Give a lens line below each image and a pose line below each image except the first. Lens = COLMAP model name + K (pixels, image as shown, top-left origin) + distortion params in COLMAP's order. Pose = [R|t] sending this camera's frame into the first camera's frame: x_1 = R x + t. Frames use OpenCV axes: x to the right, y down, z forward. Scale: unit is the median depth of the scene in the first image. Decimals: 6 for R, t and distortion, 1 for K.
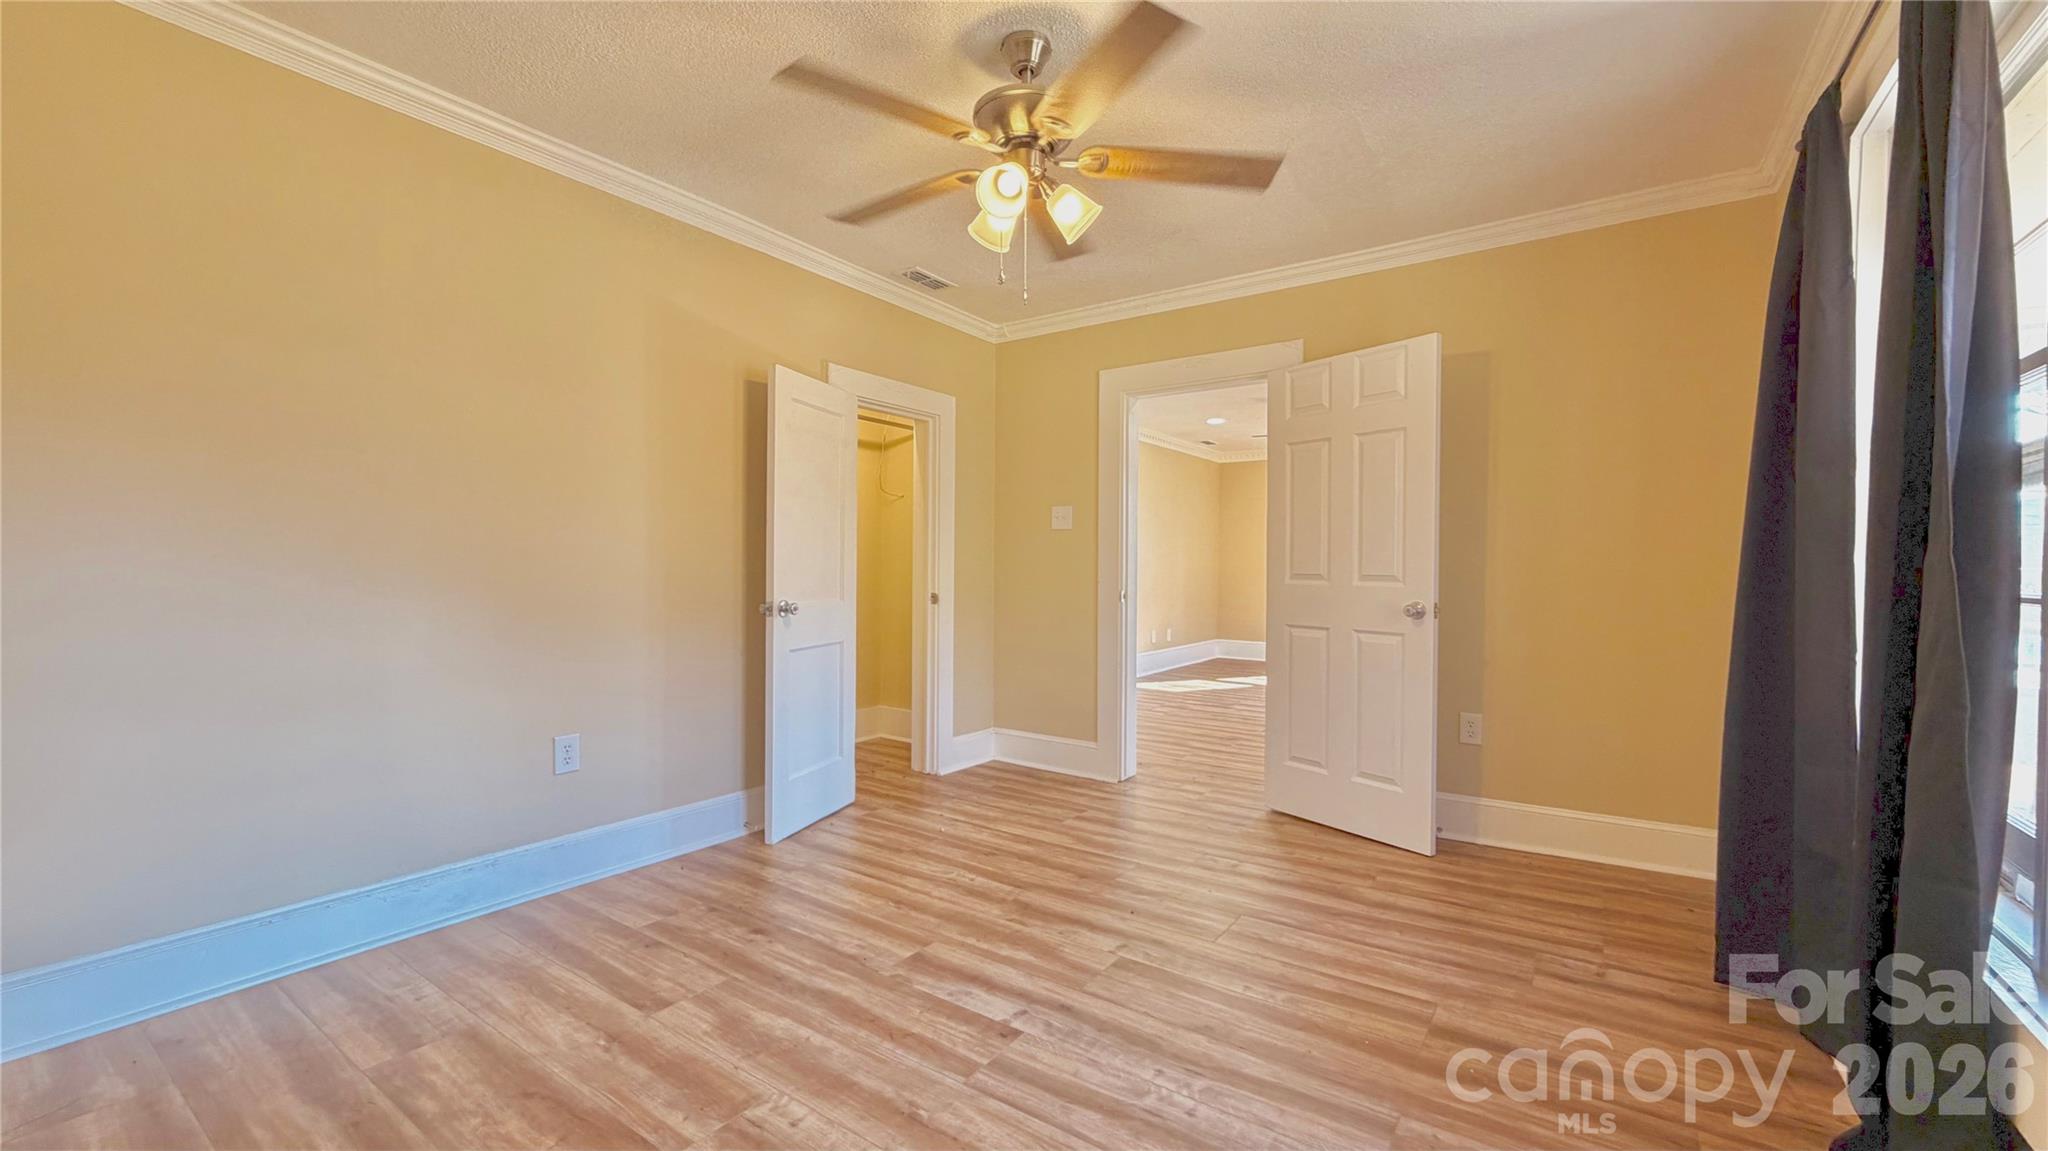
lens RADIAL K [[814.0, 0, 1017.8], [0, 814.0, 574.3], [0, 0, 1]] dist [-0.000465, 0.000199]
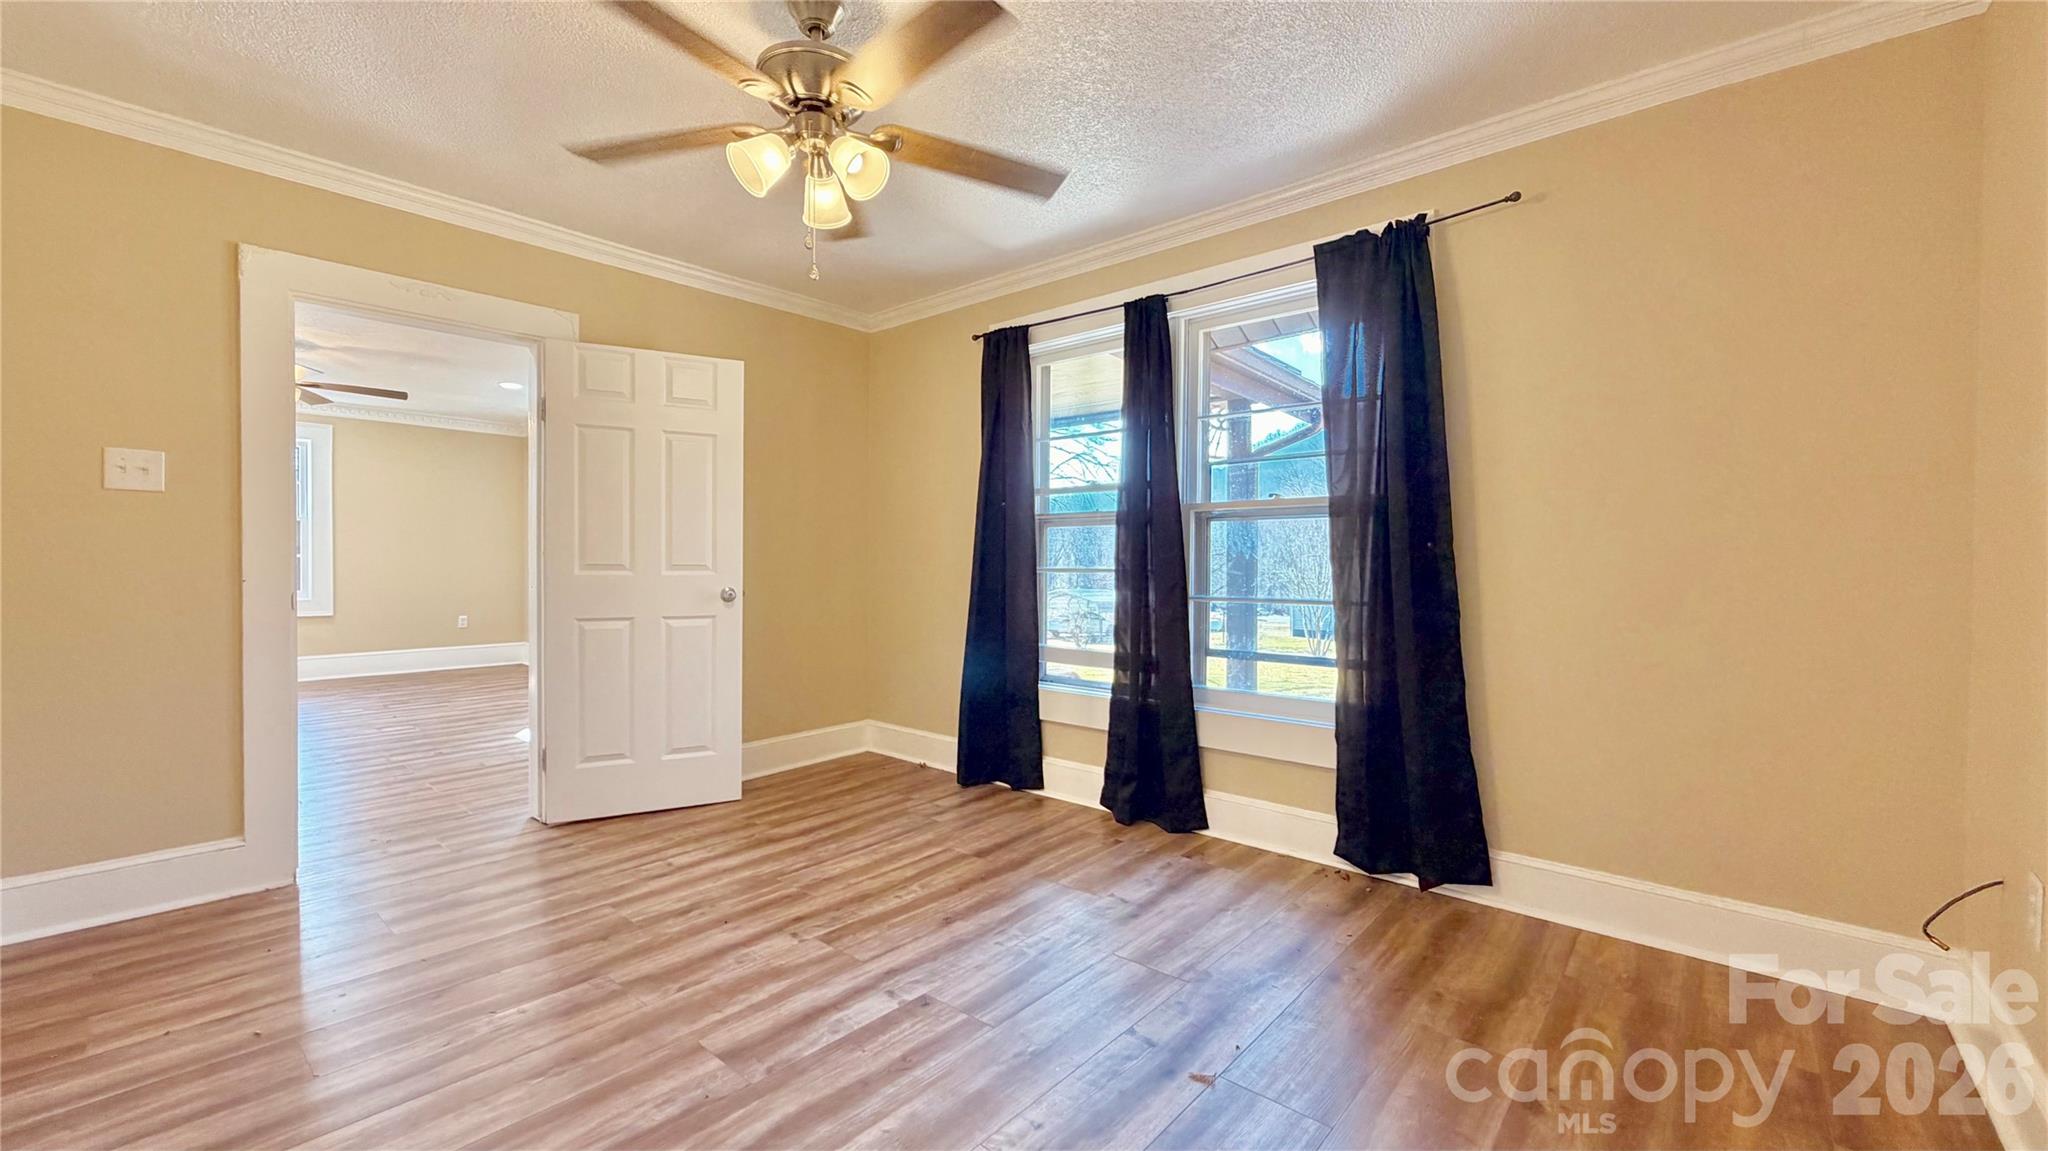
lens RADIAL K [[814.0, 0, 1017.8], [0, 814.0, 574.3], [0, 0, 1]] dist [-0.000465, 0.000199]
pose [[0.107814, -0.019981, 0.993970, -0.665207], [0.004866, 0.999797, 0.019570, -0.005994], [-0.994159, 0.002727, 0.107889, 0.490681]]
